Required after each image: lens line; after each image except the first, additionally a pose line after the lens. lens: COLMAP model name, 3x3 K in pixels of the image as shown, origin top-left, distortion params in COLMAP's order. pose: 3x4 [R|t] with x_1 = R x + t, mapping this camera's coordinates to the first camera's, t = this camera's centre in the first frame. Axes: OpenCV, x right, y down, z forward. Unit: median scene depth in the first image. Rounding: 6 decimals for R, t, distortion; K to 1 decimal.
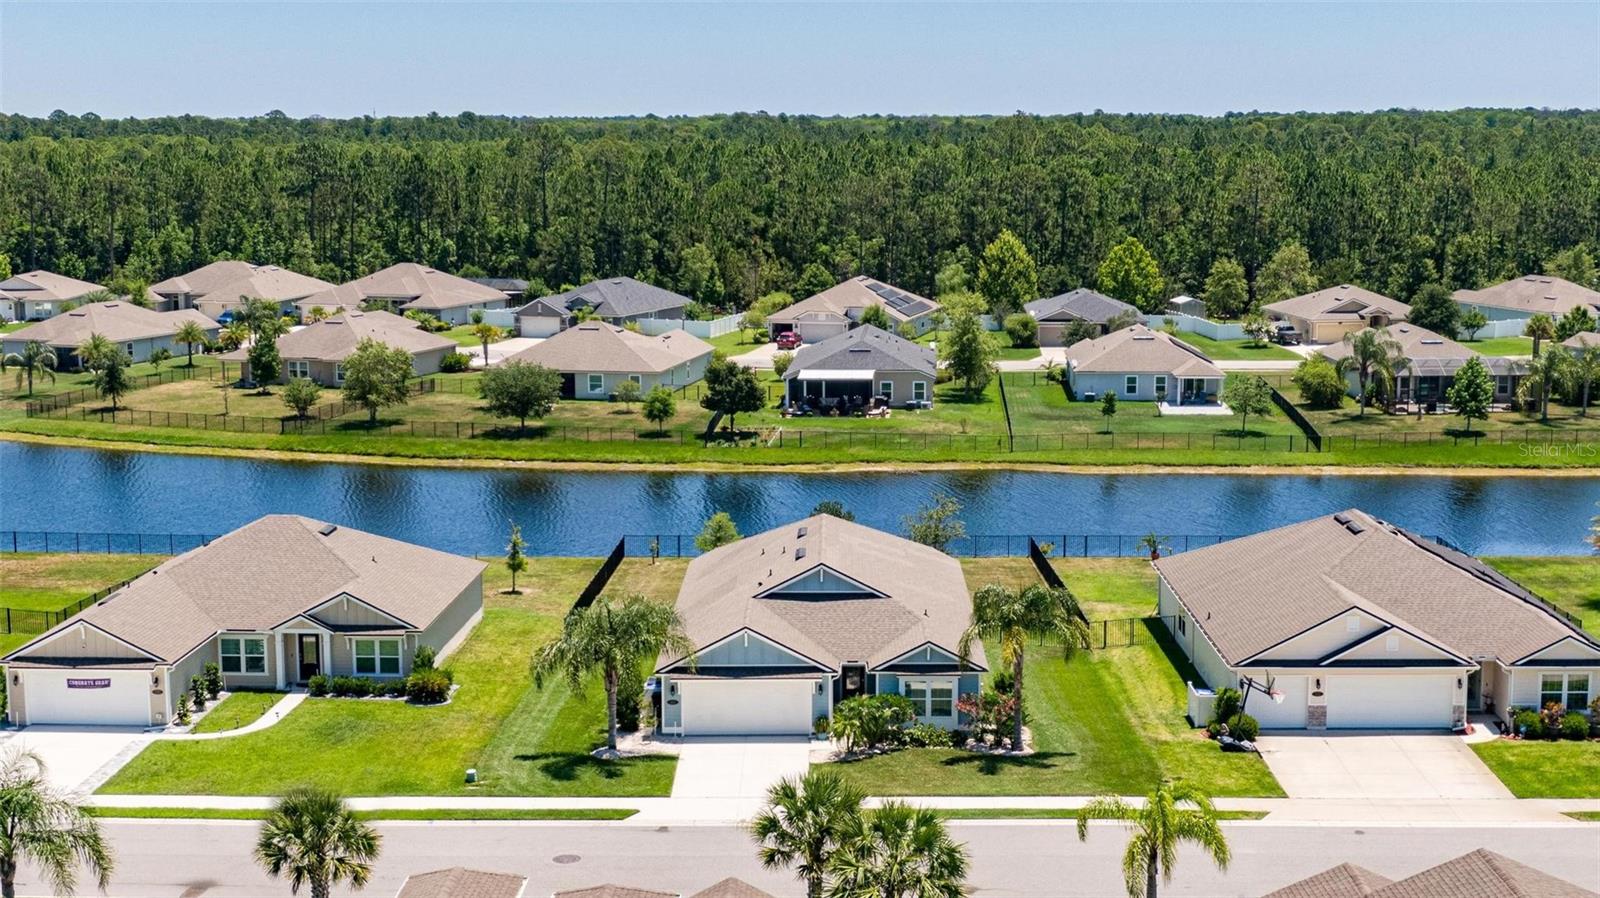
lens RADIAL K [[2292.2, 0, 797.6], [0, 2292.2, 447.0], [0, 0, 1]] dist [0.016660, 0.000000]
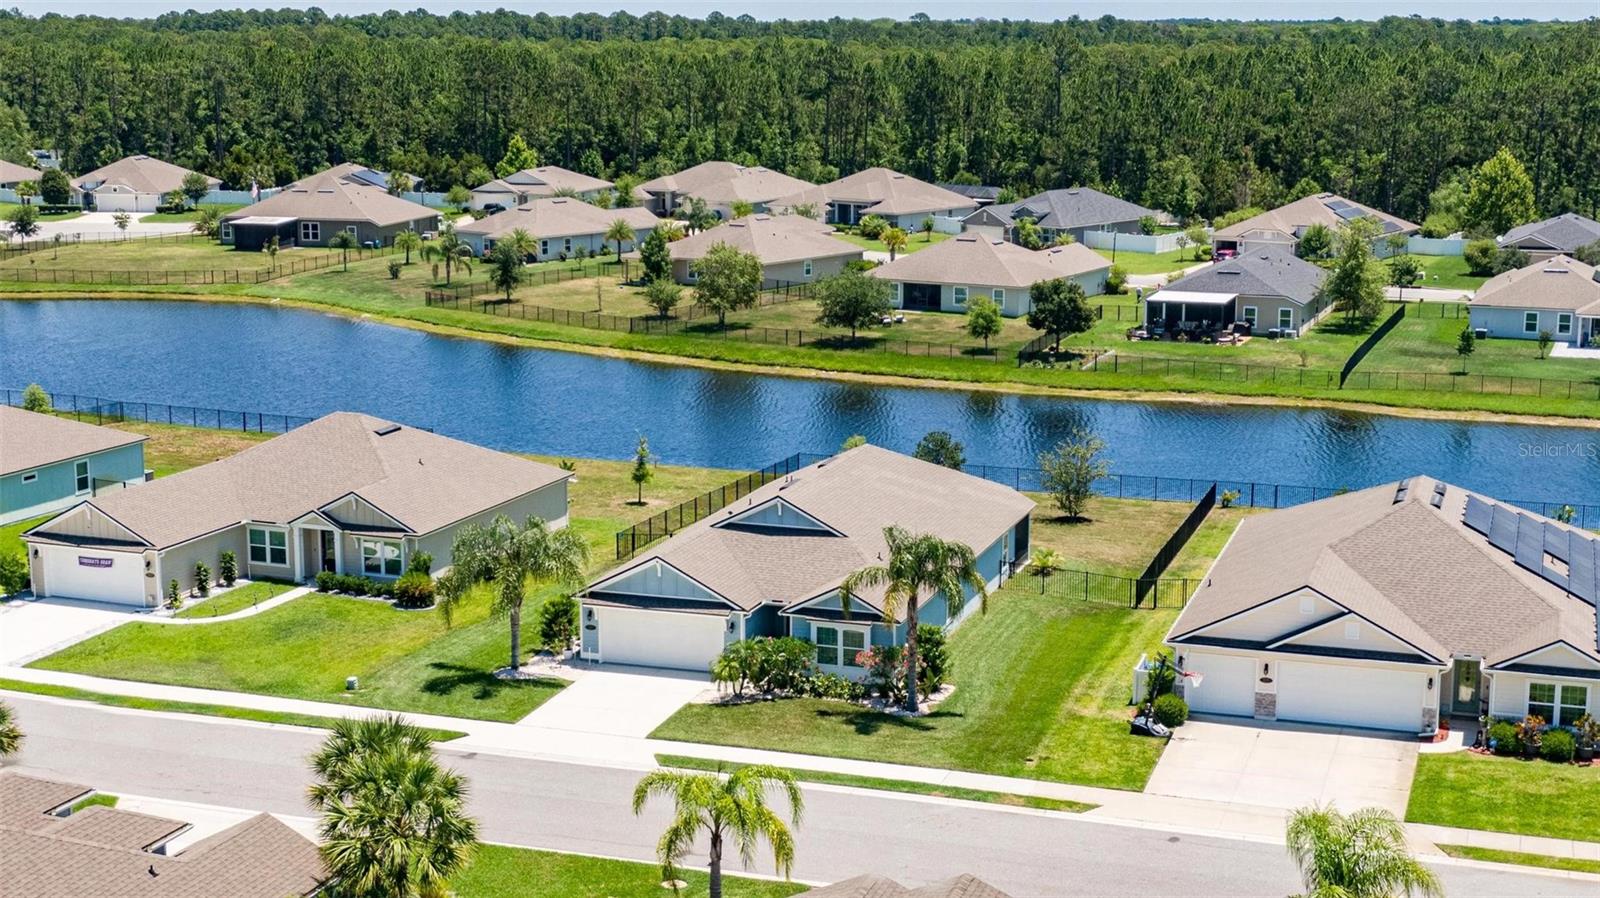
lens RADIAL K [[2292.2, 0, 802.6], [0, 2292.2, 449.7], [0, 0, 1]] dist [0.016660, 0.000000]
pose [[0.950282, 0.062040, -0.305147, 0.167120], [-0.049091, 0.997545, 0.049934, -0.008859], [0.307495, -0.032472, 0.950995, 0.053224]]
